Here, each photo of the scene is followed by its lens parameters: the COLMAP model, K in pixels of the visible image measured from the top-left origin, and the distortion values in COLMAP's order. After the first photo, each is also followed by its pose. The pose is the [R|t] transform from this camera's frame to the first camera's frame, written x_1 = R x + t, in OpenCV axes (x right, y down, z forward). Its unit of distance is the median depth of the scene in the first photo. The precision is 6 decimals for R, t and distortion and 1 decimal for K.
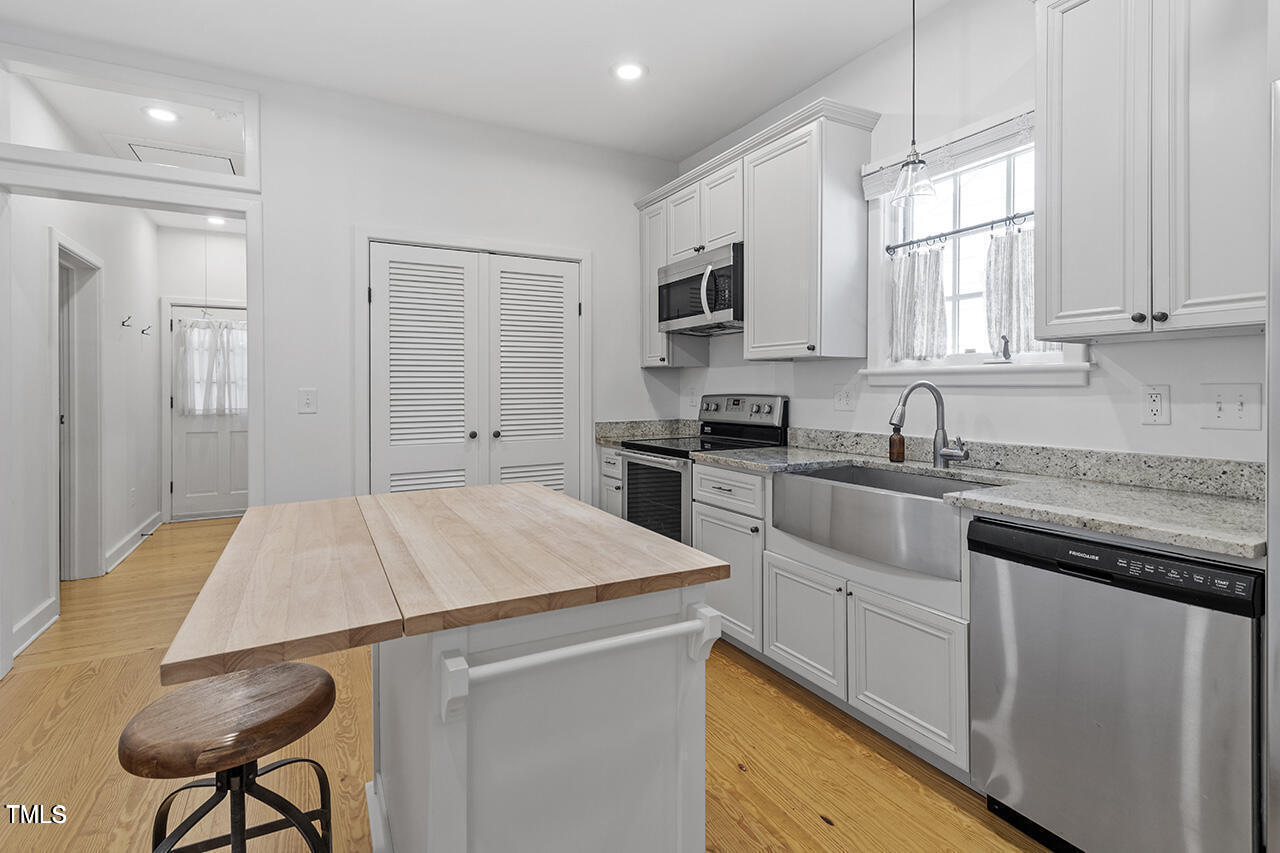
lens RADIAL K [[609.8, 0, 640.6], [0, 609.8, 393.7], [0, 0, 1]] dist [0.004548, 0.002335]
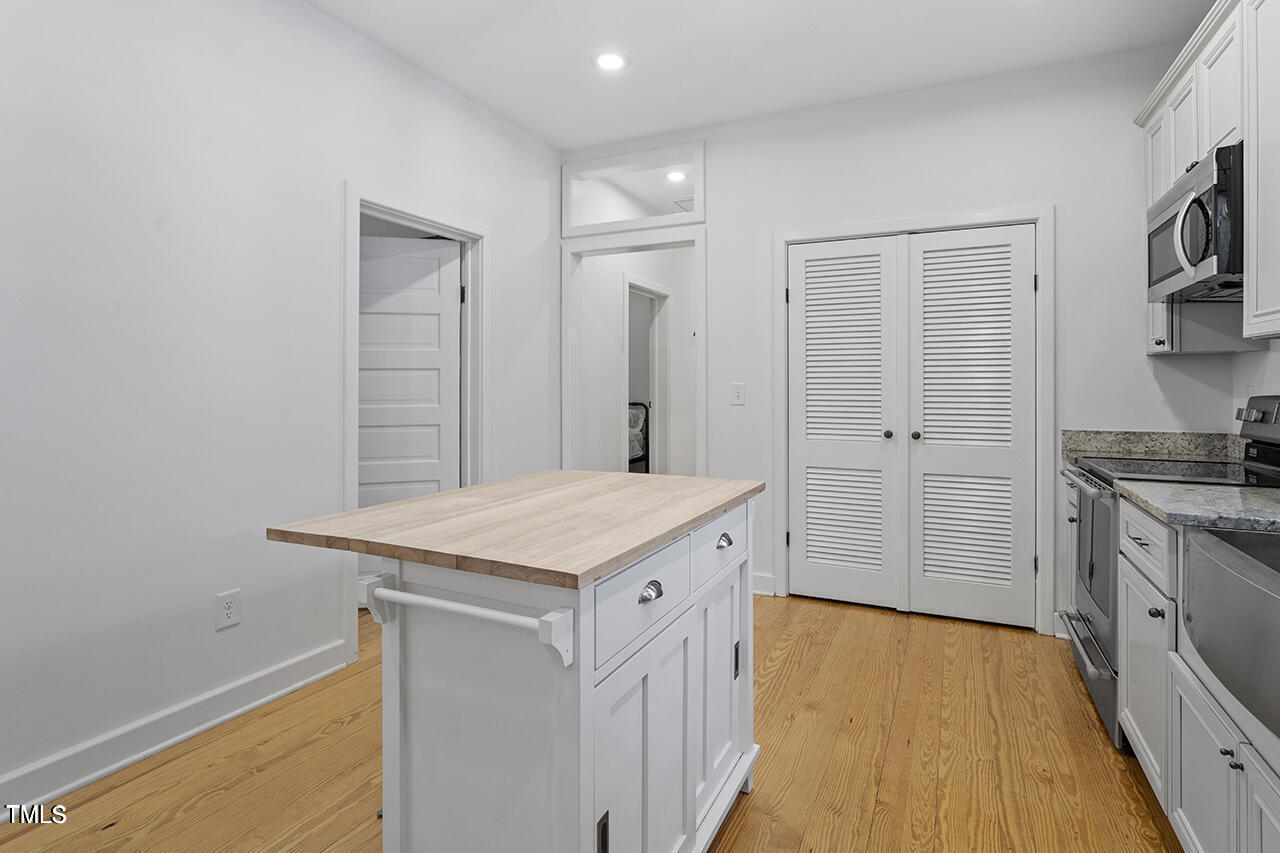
lens RADIAL K [[633.2, 0, 663.3], [0, 633.2, 387.2], [0, 0, 1]] dist [-0.009116, 0.002668]
pose [[0.600213, 0.008244, -0.799797, 0.366490], [-0.011364, 0.999934, 0.001779, -0.002132], [0.799759, 0.008022, 0.600267, 0.197638]]
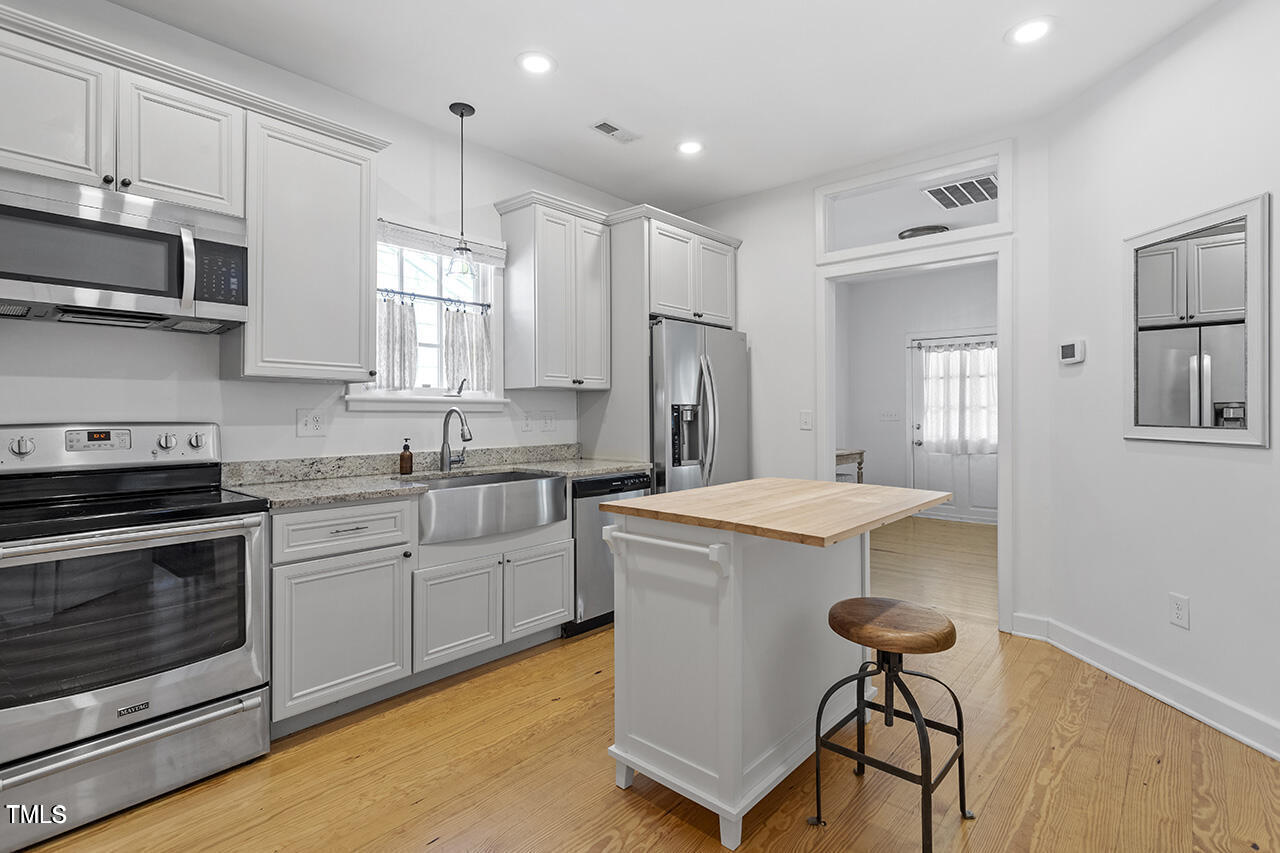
lens RADIAL K [[609.8, 0, 644.4], [0, 609.8, 418.1], [0, 0, 1]] dist [0.004548, 0.002335]
pose [[-0.333635, -0.003746, 0.942695, -0.813059], [0.012530, 0.999886, 0.008407, -0.003023], [-0.942619, 0.014617, -0.333550, 0.894036]]
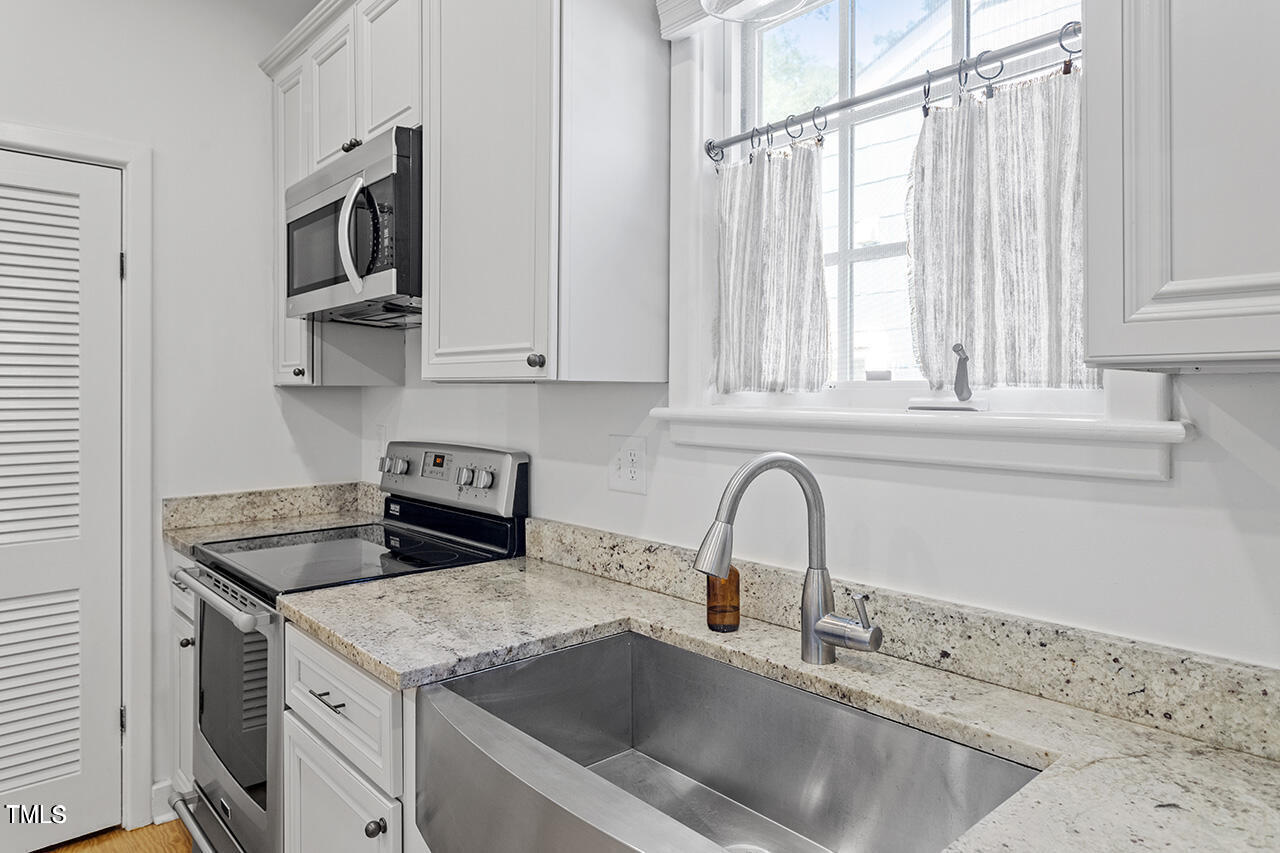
lens RADIAL K [[785.4, 0, 619.0], [0, 785.4, 388.7], [0, 0, 1]] dist [0.000174, -0.000652]
pose [[0.976097, 0.006407, 0.217241, 0.210830], [-0.002970, 0.999865, -0.016146, -0.045998], [-0.217315, 0.015115, 0.975985, 0.438798]]
